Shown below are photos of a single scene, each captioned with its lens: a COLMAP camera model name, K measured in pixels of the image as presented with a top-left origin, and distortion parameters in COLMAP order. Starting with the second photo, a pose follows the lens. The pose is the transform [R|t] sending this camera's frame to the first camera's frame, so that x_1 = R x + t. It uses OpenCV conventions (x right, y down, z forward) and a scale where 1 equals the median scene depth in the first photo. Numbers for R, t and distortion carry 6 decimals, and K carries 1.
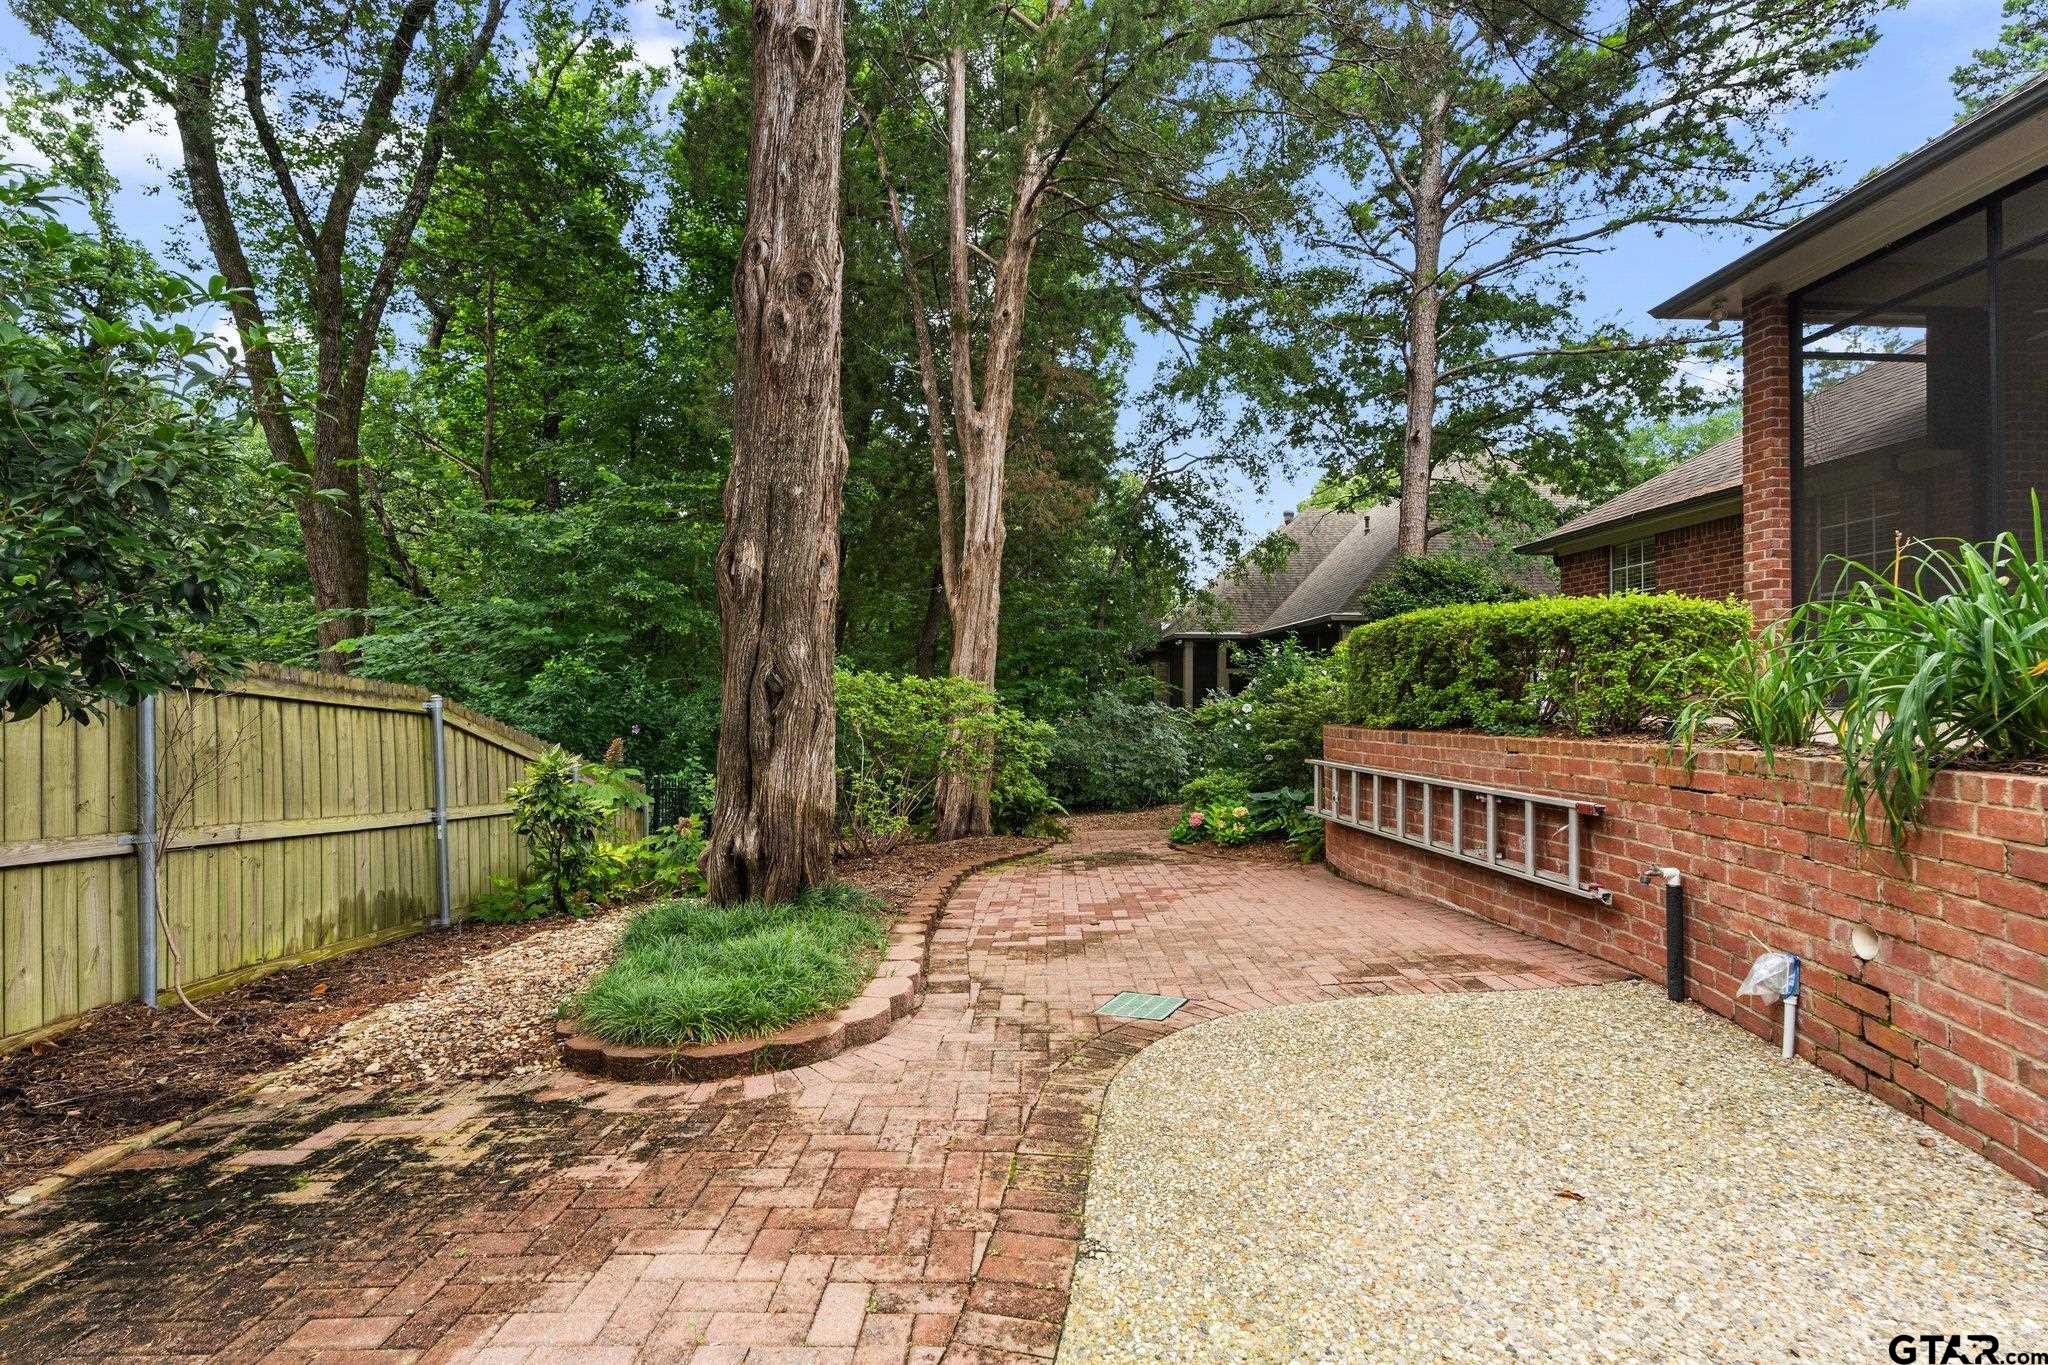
lens RADIAL K [[931.9, 0, 1024.0], [0, 931.9, 682.5], [0, 0, 1]] dist [-0.002103, -0.000309]
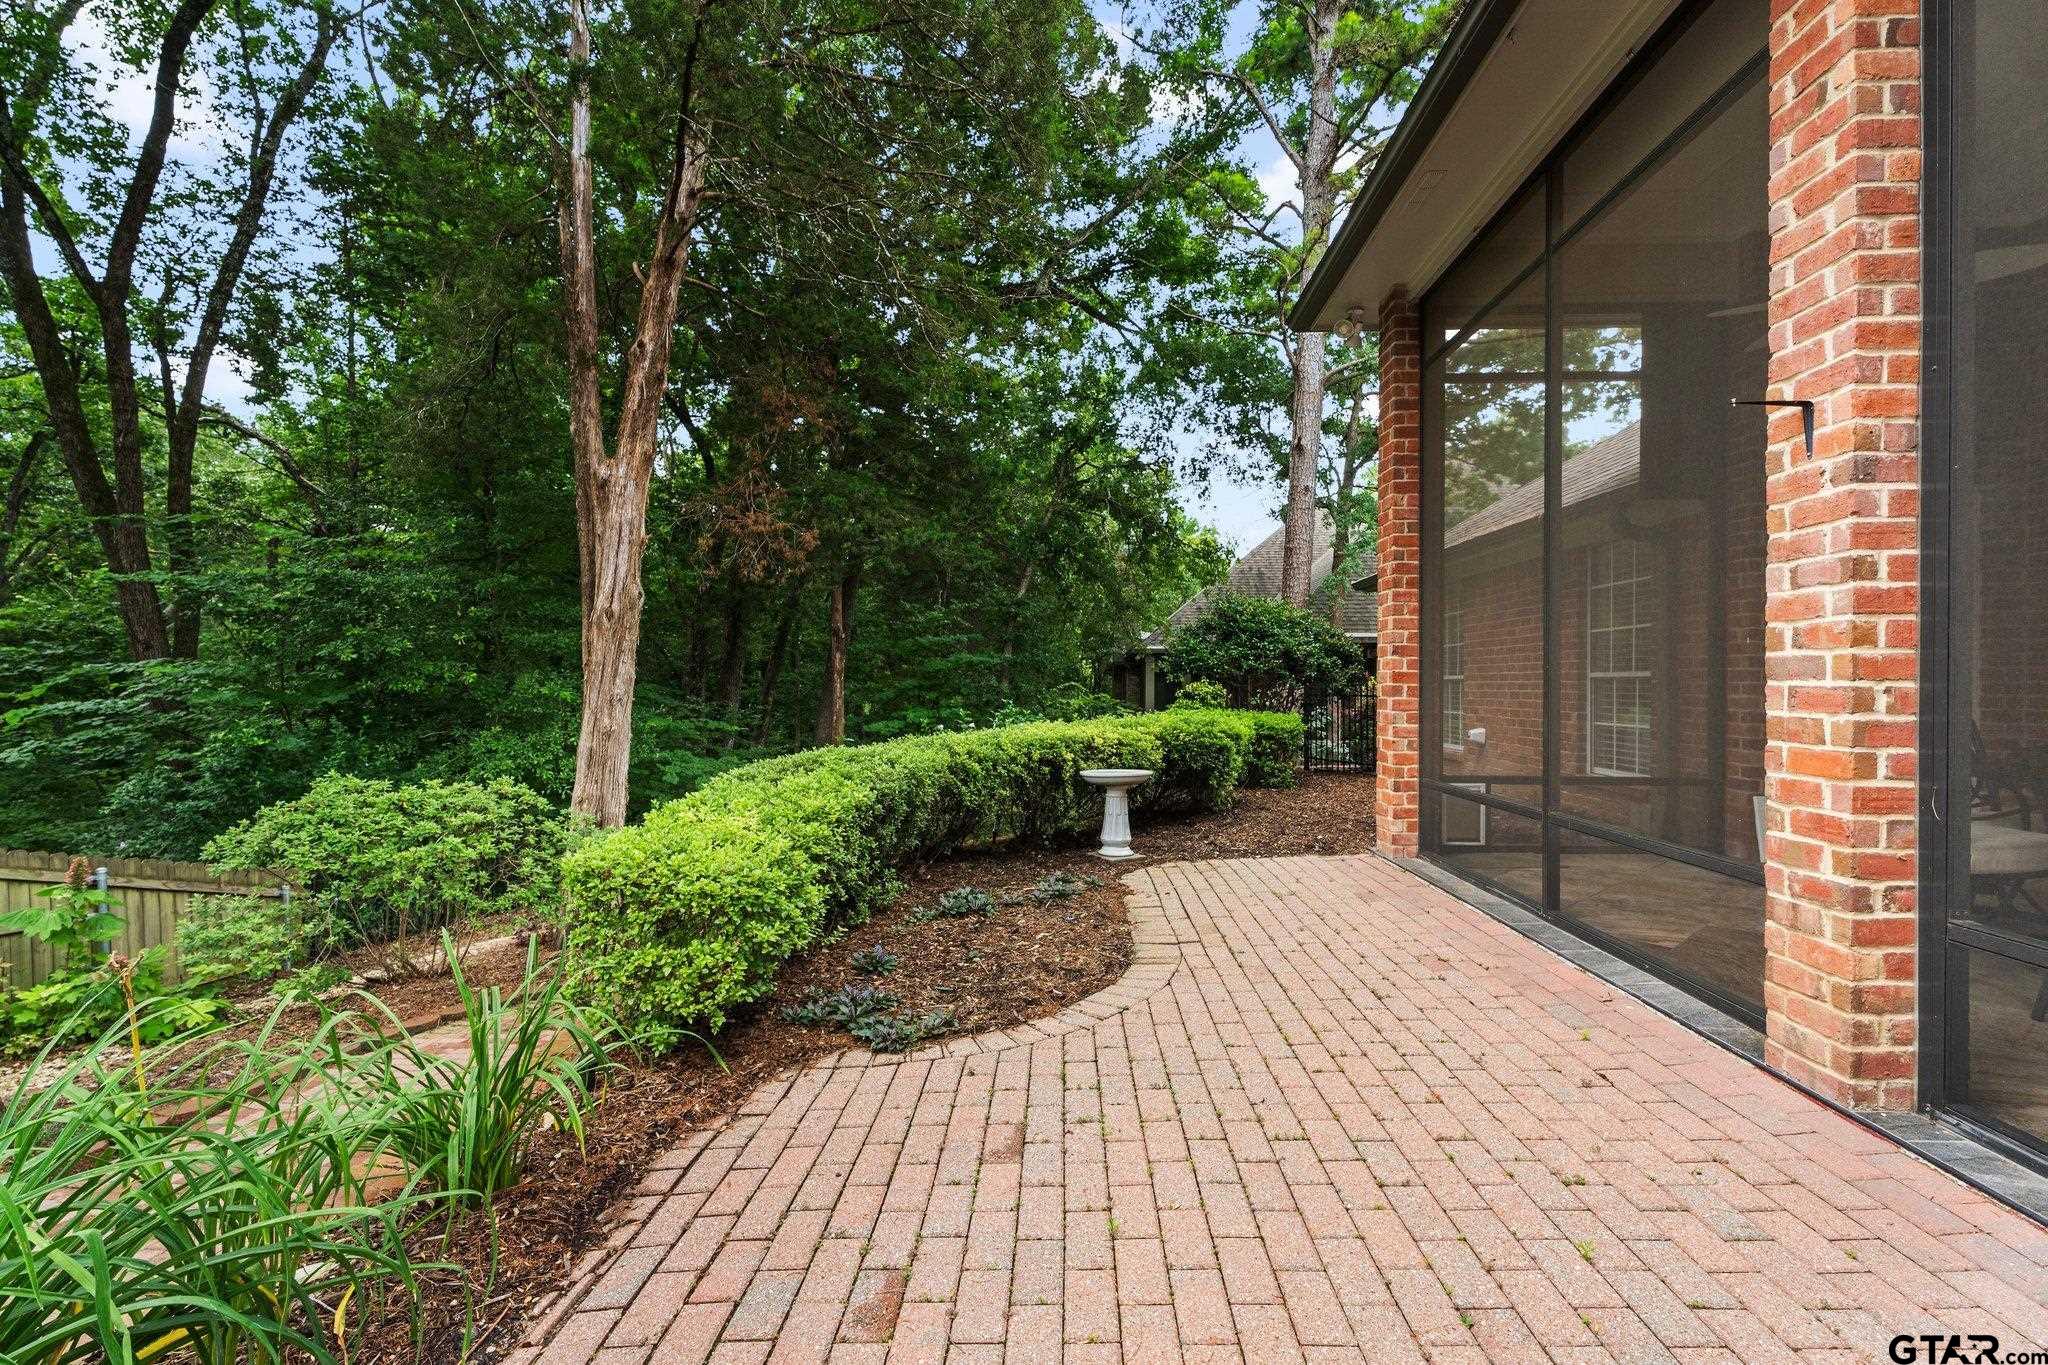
lens RADIAL K [[926.2, 0, 1022.5], [0, 926.2, 662.2], [0, 0, 1]] dist [0.000045, -0.000401]
pose [[0.992806, -0.002864, -0.119697, 0.326330], [0.002523, 0.999992, -0.003003, -0.071185], [0.119704, 0.002679, 0.992806, 0.136611]]
